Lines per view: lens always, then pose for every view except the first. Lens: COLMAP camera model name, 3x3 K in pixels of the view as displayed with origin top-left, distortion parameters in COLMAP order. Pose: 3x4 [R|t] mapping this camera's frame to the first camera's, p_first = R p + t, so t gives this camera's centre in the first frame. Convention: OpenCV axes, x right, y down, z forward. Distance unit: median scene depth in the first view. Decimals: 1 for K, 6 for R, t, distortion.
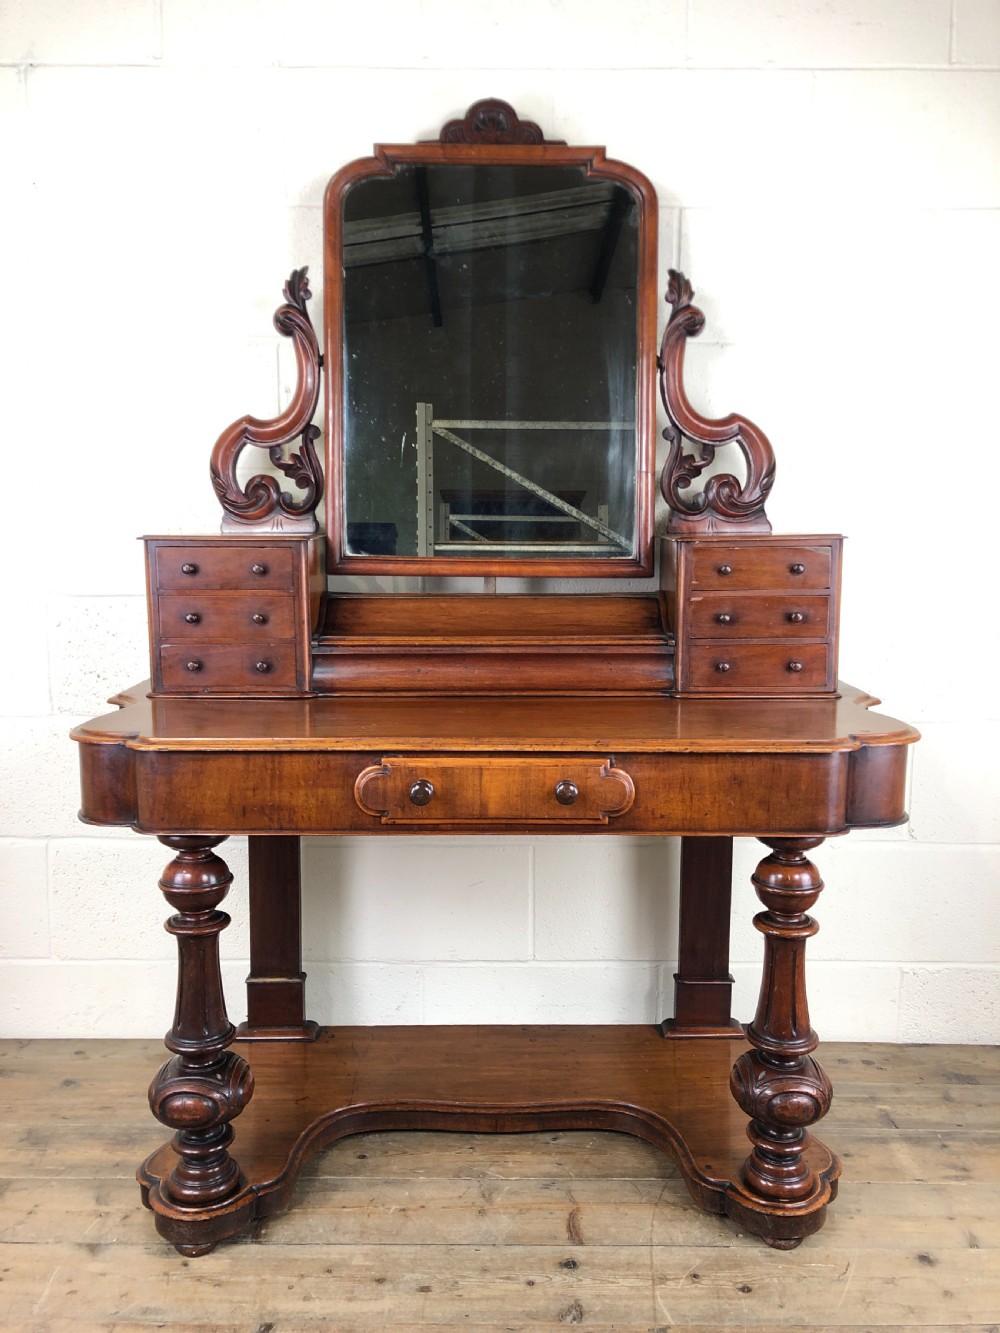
lens RADIAL K [[1101.1, 0, 498.6], [0, 1101.1, 648.2], [0, 0, 1]] dist [0.021729, -0.019979]
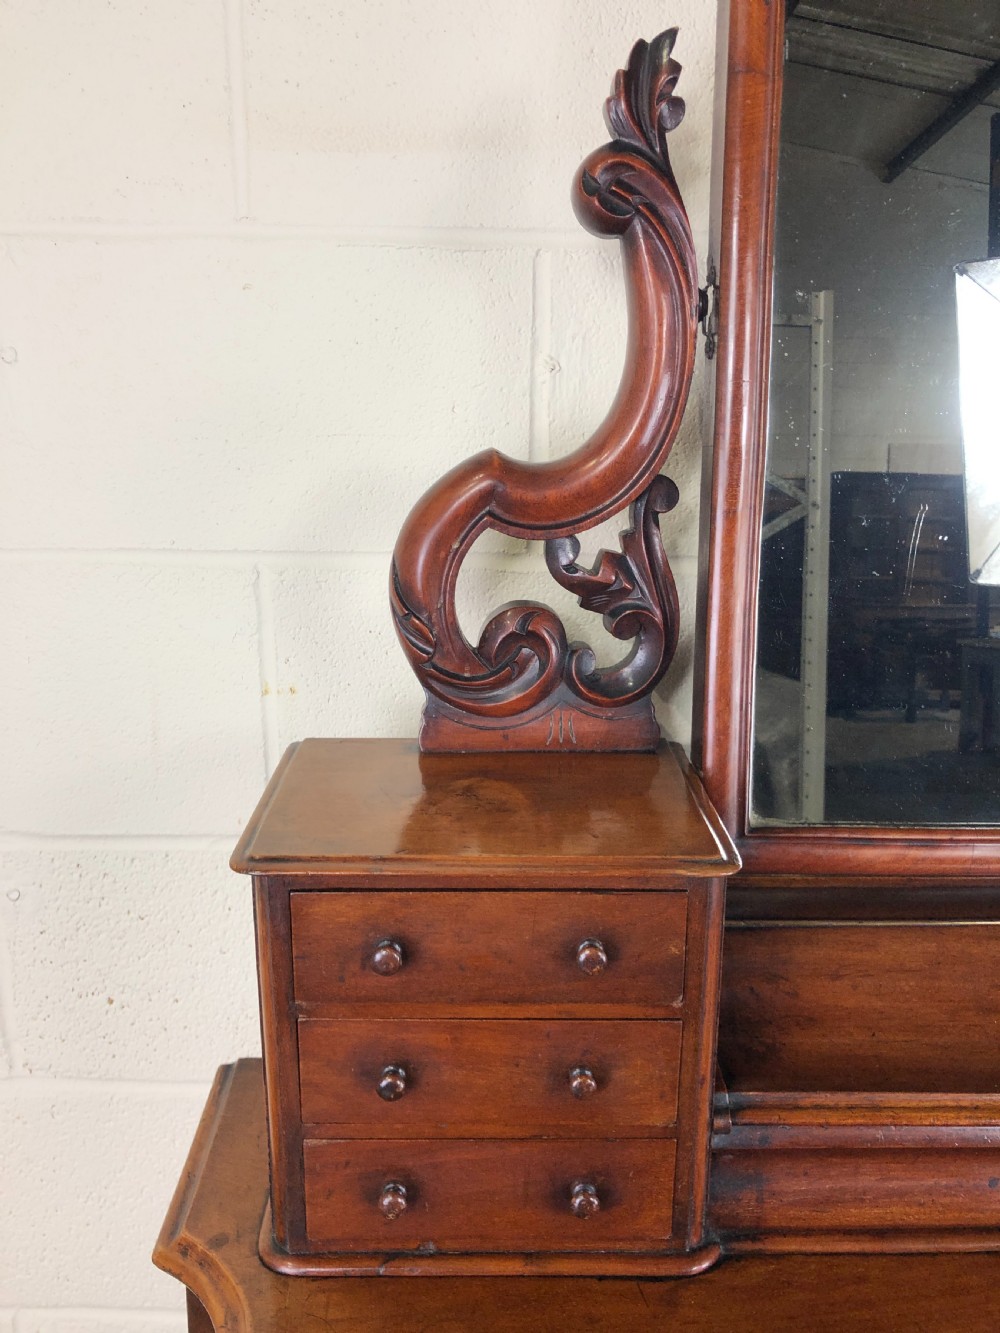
lens RADIAL K [[1101.1, 0, 501.2], [0, 1101.1, 659.3], [0, 0, 1]] dist [0.021729, -0.019979]
pose [[0.999818, 0.003643, 0.018702, -0.249640], [-0.005915, 0.992400, 0.122912, -0.201919], [-0.018112, -0.123000, 0.992241, 0.667629]]
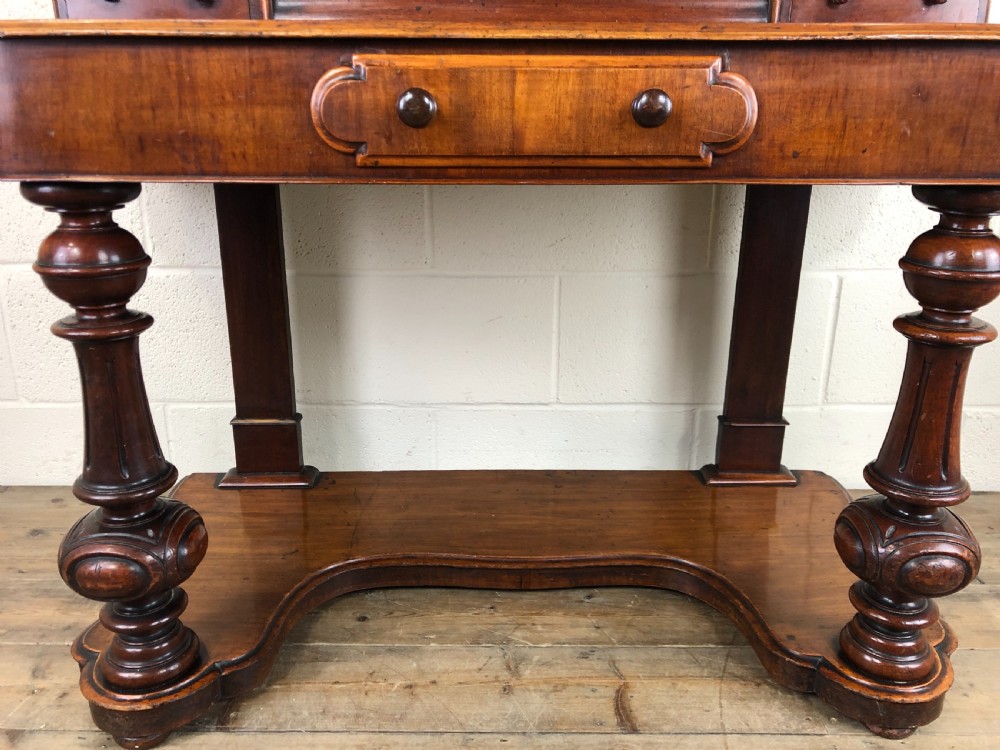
lens RADIAL K [[826.0, 0, 500.4], [0, 826.0, 375.8], [0, 0, 1]] dist [0.021729, -0.019979]
pose [[0.999995, 0.000771, 0.002971, -0.020179], [-0.001359, 0.979098, 0.203382, 0.150109], [-0.002752, -0.203385, 0.979095, 0.417076]]
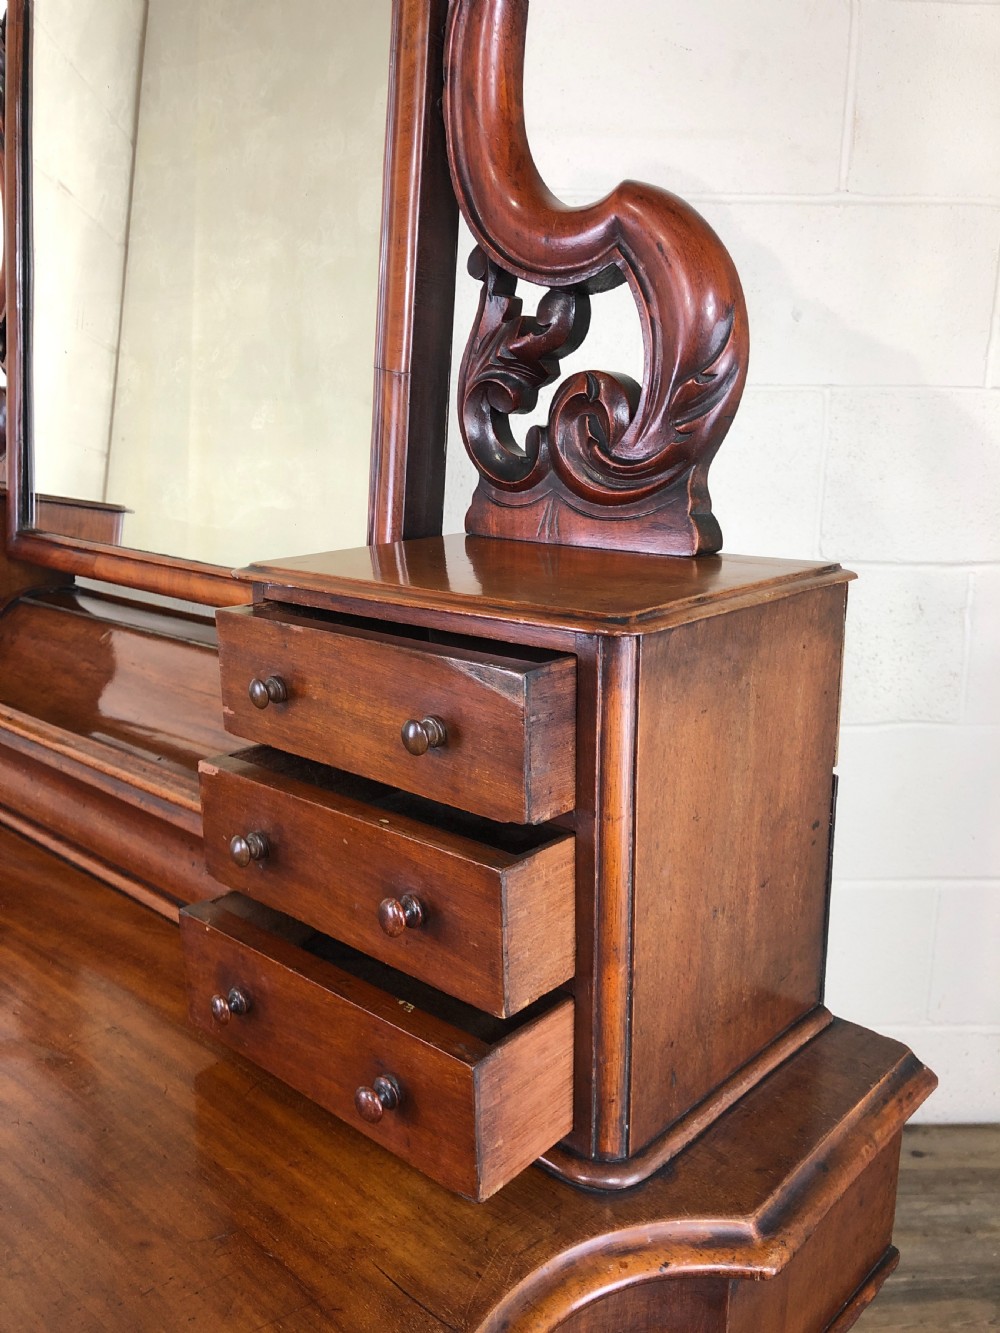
lens RADIAL K [[1101.1, 0, 498.9], [0, 1101.1, 655.7], [0, 0, 1]] dist [0.021729, -0.019979]
pose [[0.736498, 0.152227, -0.659088, 0.455928], [-0.084686, 0.987433, 0.133431, -0.125039], [0.671118, -0.042456, 0.740134, 0.787836]]
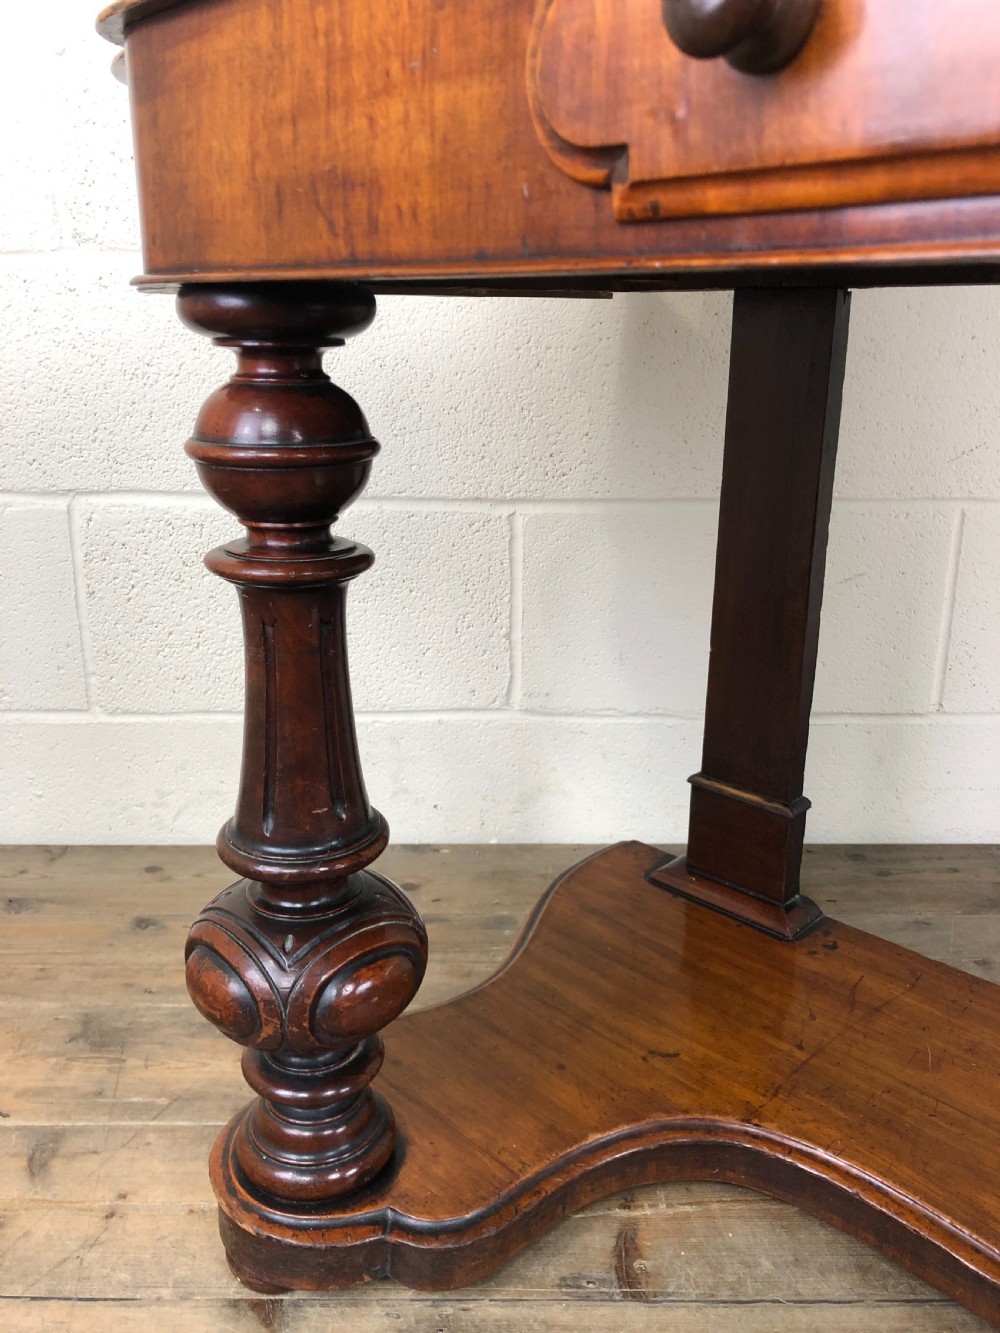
lens RADIAL K [[1101.1, 0, 495.4], [0, 1101.1, 658.3], [0, 0, 1]] dist [0.021729, -0.019979]
pose [[0.704471, 0.210889, -0.677677, 0.043587], [-0.082696, 0.972721, 0.216740, 0.166541], [0.704898, -0.096646, 0.702693, 0.672311]]
